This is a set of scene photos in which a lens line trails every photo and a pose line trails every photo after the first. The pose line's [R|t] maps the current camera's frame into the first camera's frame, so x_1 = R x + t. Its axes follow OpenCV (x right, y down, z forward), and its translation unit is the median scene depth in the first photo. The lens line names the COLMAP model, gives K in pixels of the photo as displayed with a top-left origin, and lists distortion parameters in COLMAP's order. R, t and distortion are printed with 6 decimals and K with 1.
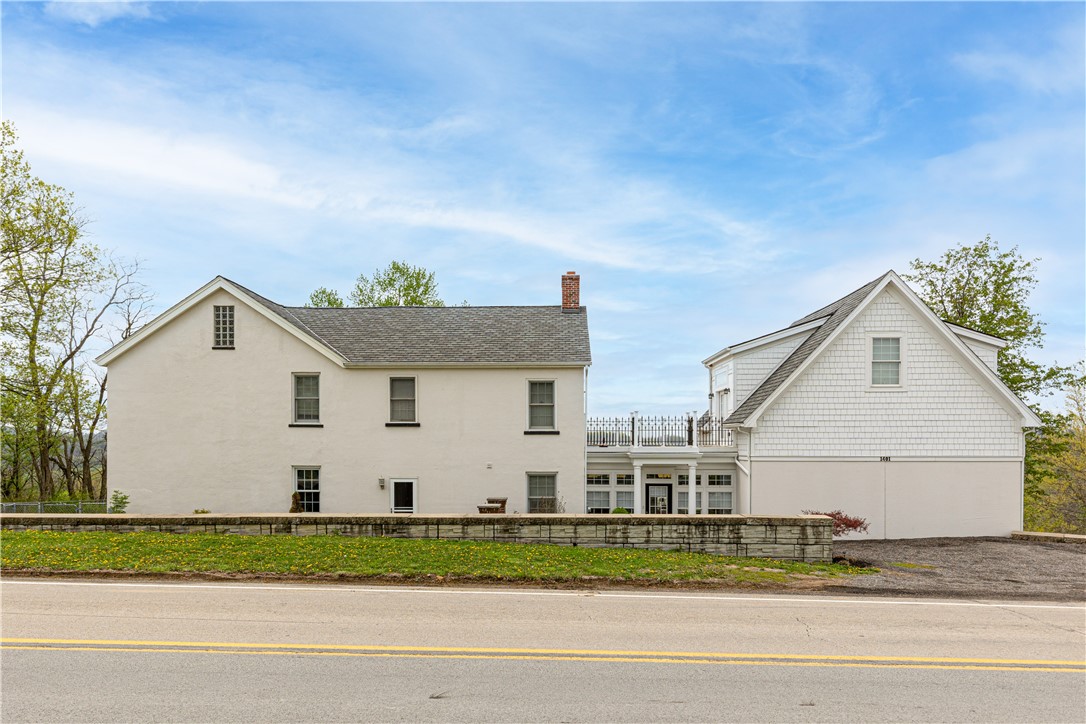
lens RADIAL K [[705.6, 0, 533.5], [0, 705.6, 440.8], [0, 0, 1]] dist [0.003003, -0.002179]
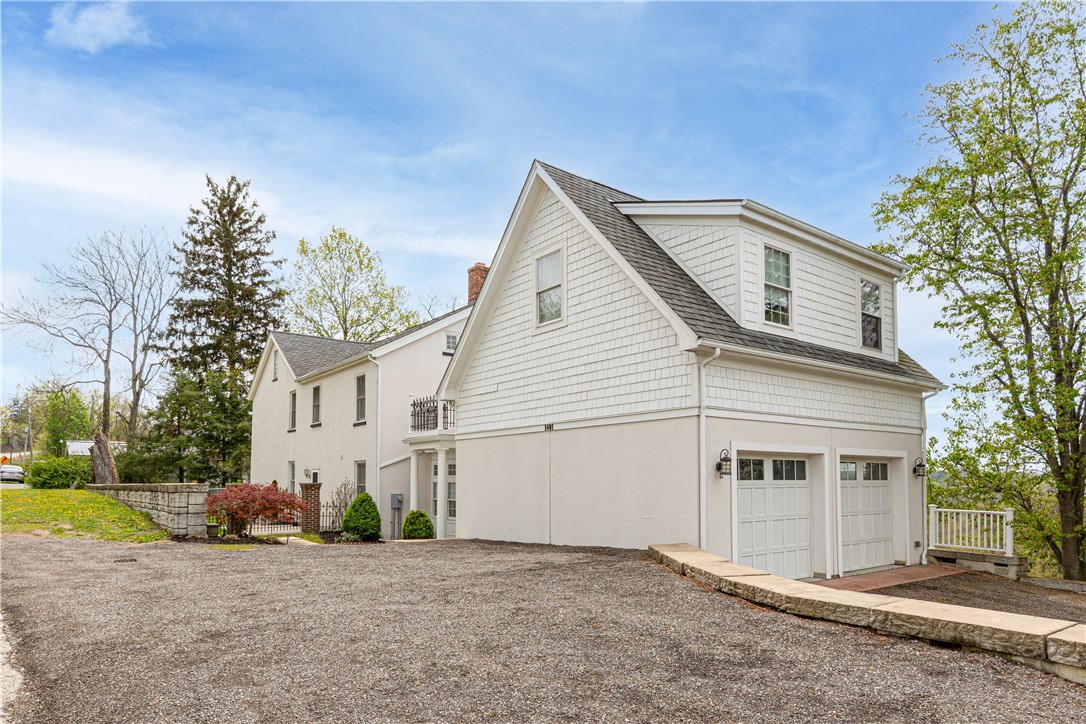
lens RADIAL K [[682.2, 0, 573.8], [0, 682.2, 439.8], [0, 0, 1]] dist [0.005869, 0.000247]
pose [[0.657864, -0.050091, -0.751469, 1.009770], [0.007783, 0.998185, -0.059723, 0.077397], [0.753097, 0.033441, 0.657059, 0.577130]]
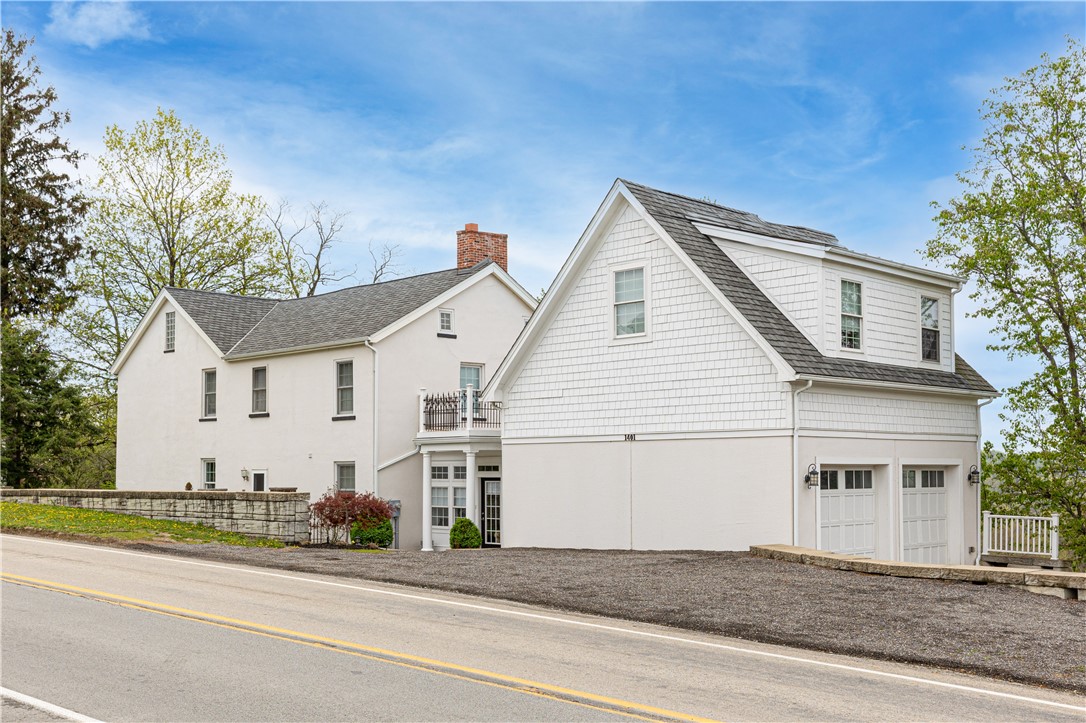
lens RADIAL K [[1189.8, 0, 502.4], [0, 1189.8, 410.5], [0, 0, 1]] dist [0.014436, 0.000000]
pose [[0.720367, -0.040115, -0.692432, 1.236423], [0.007434, 0.998715, -0.050126, 0.057575], [0.693553, 0.030961, 0.719740, 0.038861]]
